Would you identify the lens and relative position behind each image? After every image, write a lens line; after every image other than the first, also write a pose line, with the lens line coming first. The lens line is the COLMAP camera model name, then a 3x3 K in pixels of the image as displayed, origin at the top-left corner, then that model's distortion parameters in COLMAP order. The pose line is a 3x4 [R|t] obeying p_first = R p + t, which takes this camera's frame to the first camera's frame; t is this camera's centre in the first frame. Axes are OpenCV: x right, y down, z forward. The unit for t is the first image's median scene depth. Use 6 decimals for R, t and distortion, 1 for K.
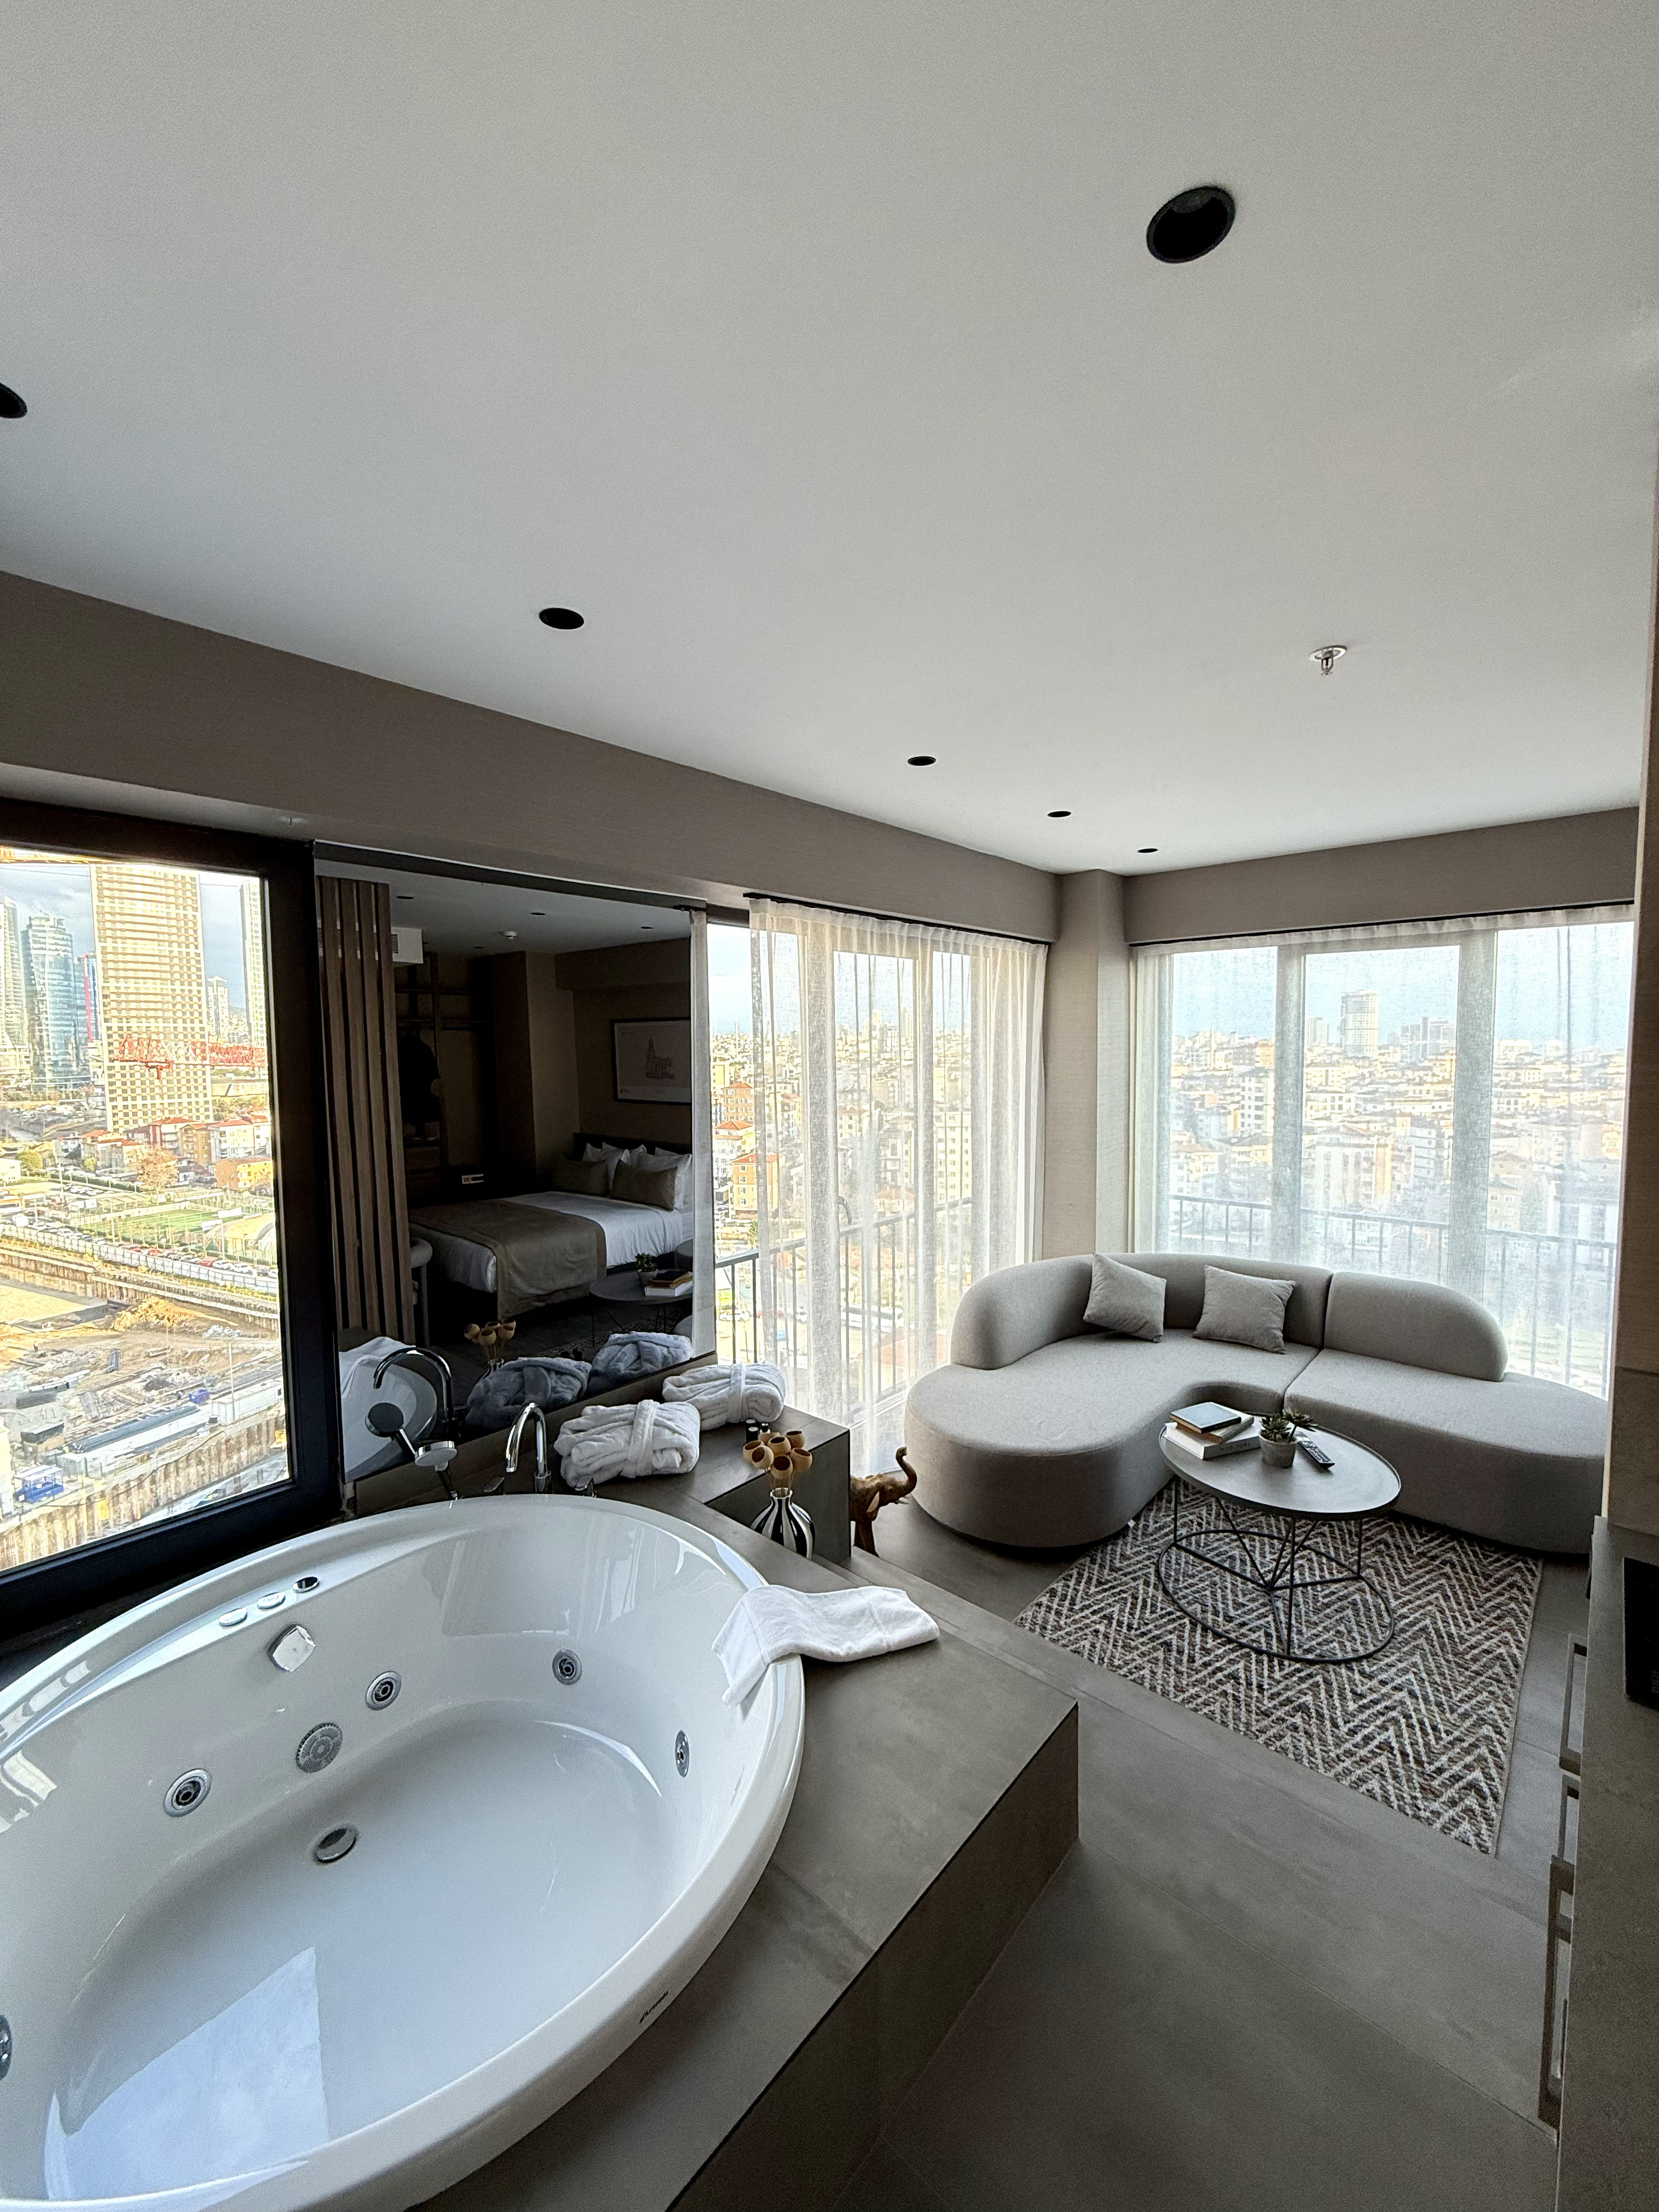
lens RADIAL K [[883.2, 0, 818.5], [0, 883.2, 1101.4], [0, 0, 1]] dist [0.000210, 0.000202]
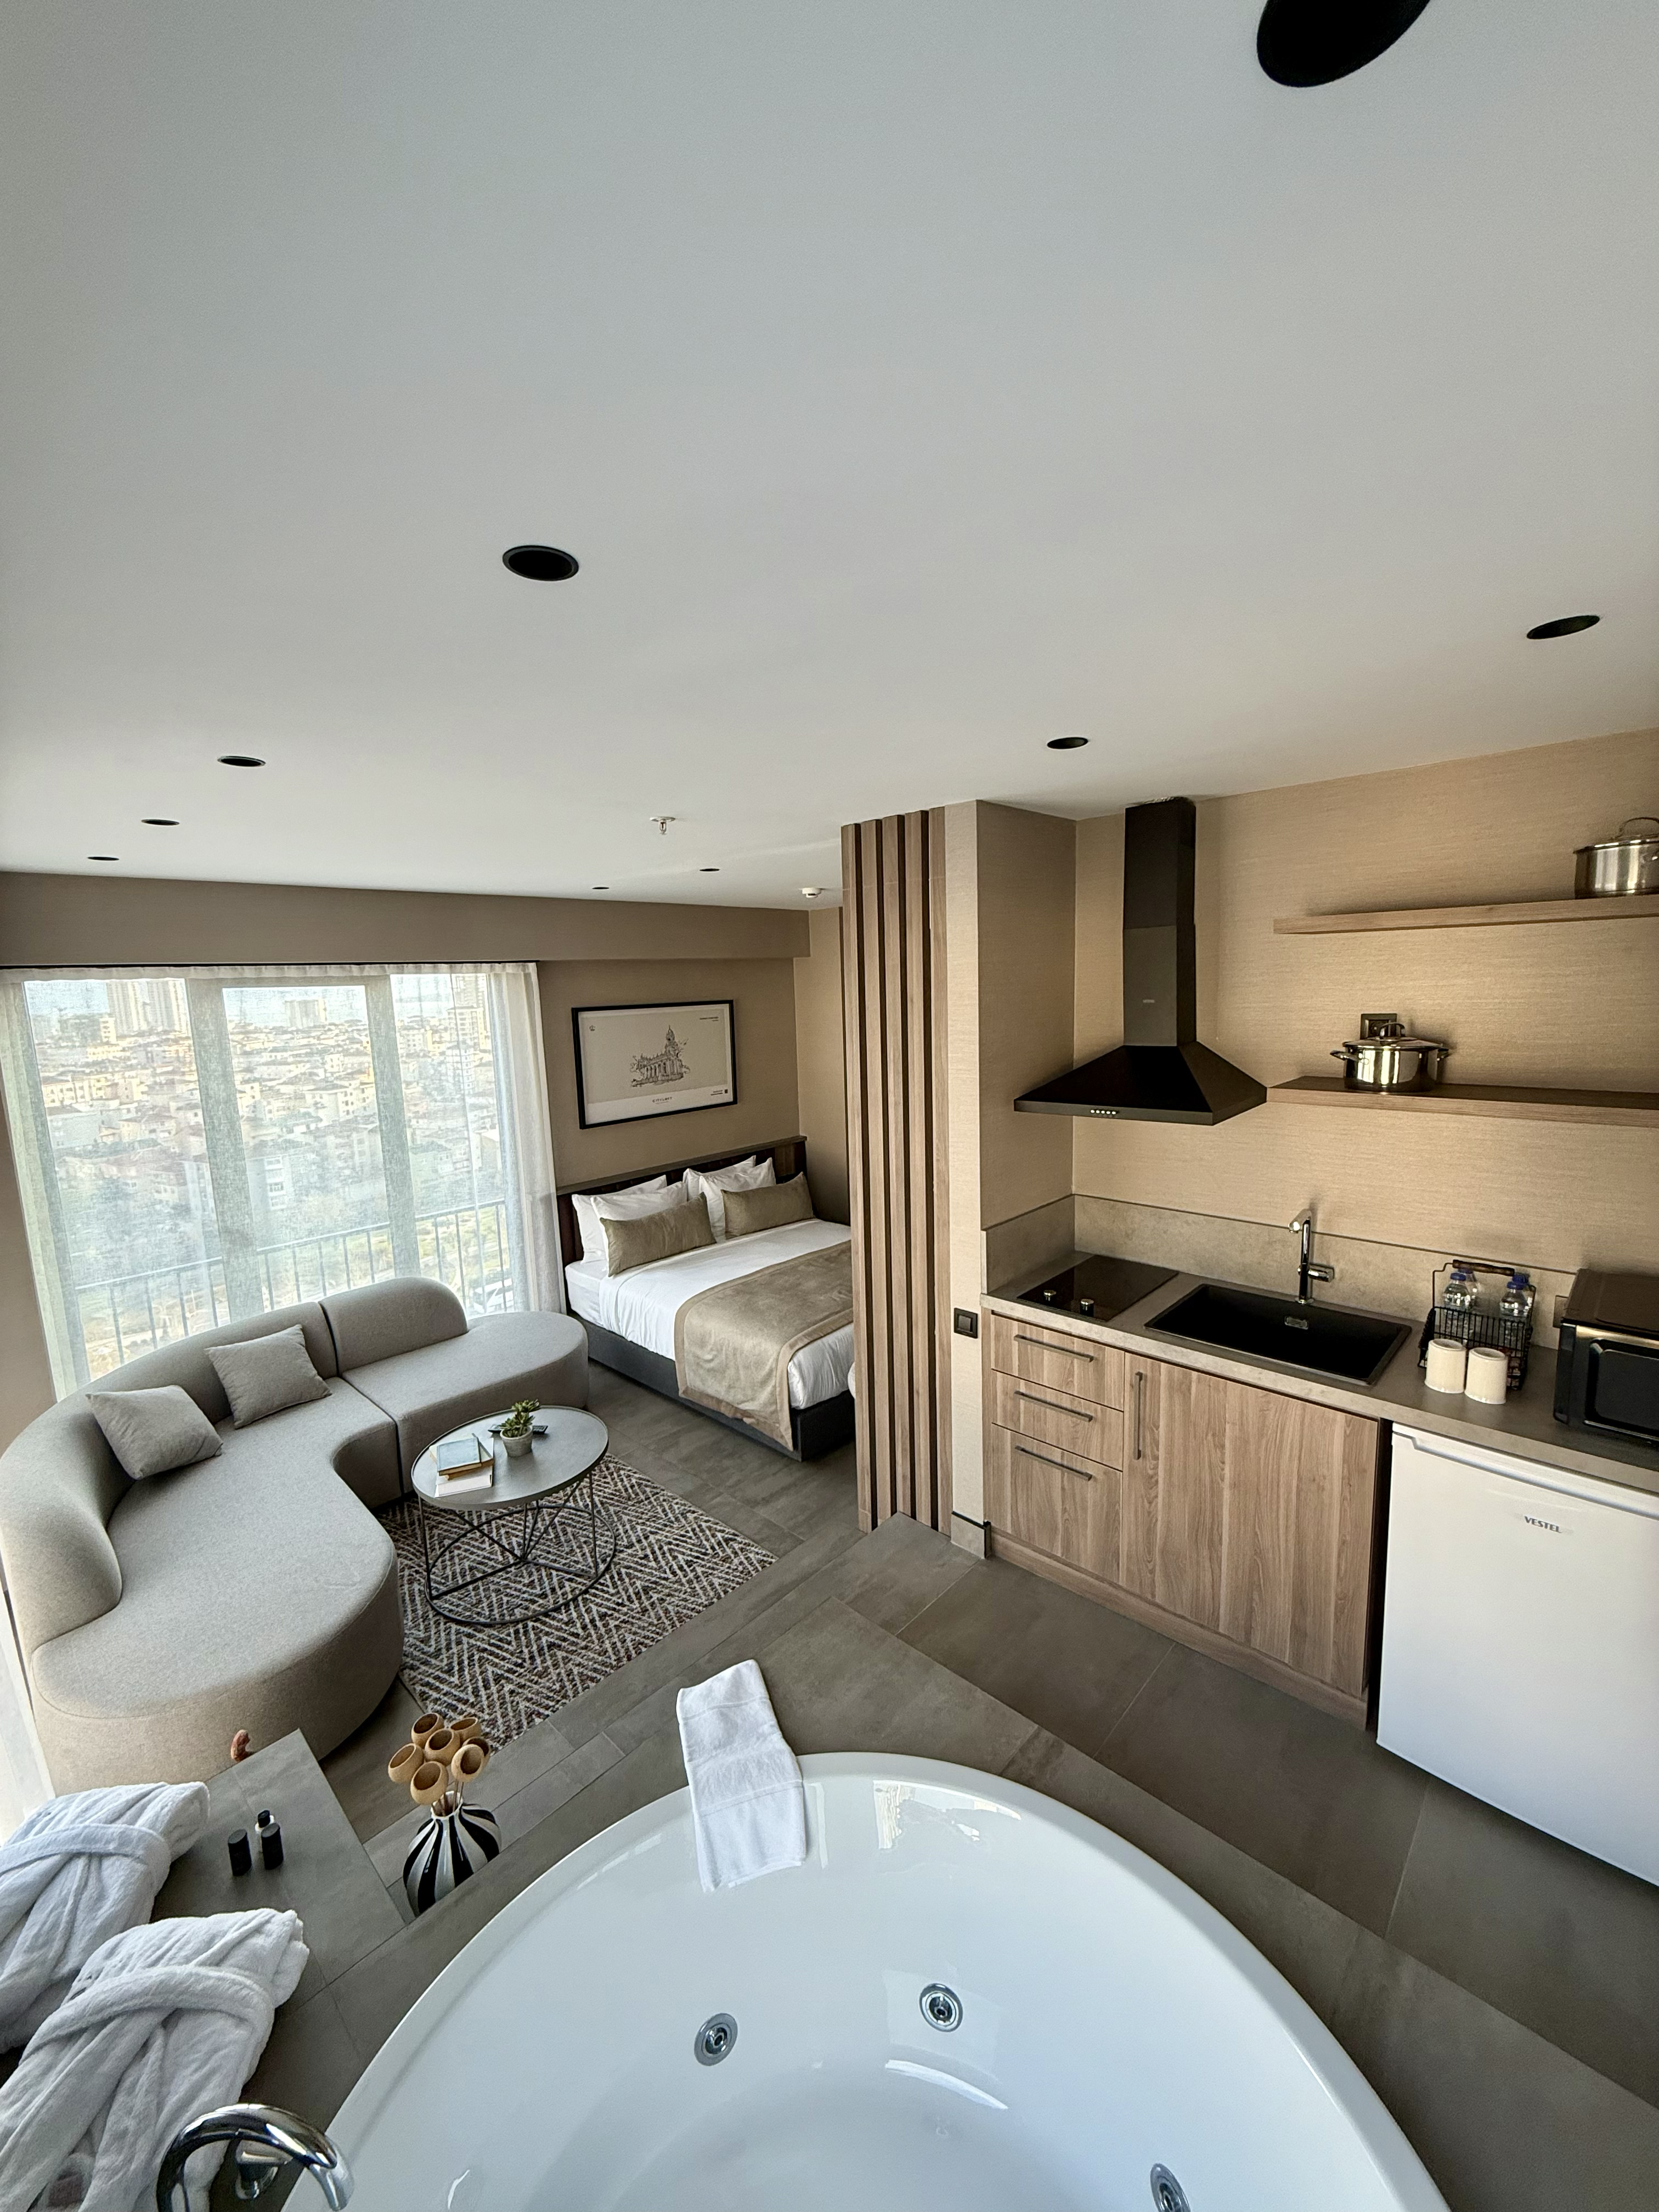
lens RADIAL K [[883.2, 0, 817.9], [0, 883.2, 1110.3], [0, 0, 1]] dist [0.000210, 0.000202]
pose [[0.024941, -0.134295, 0.990627, -0.428686], [0.105659, 0.985740, 0.130972, -0.109757], [-0.994090, 0.101402, 0.038775, 0.398552]]
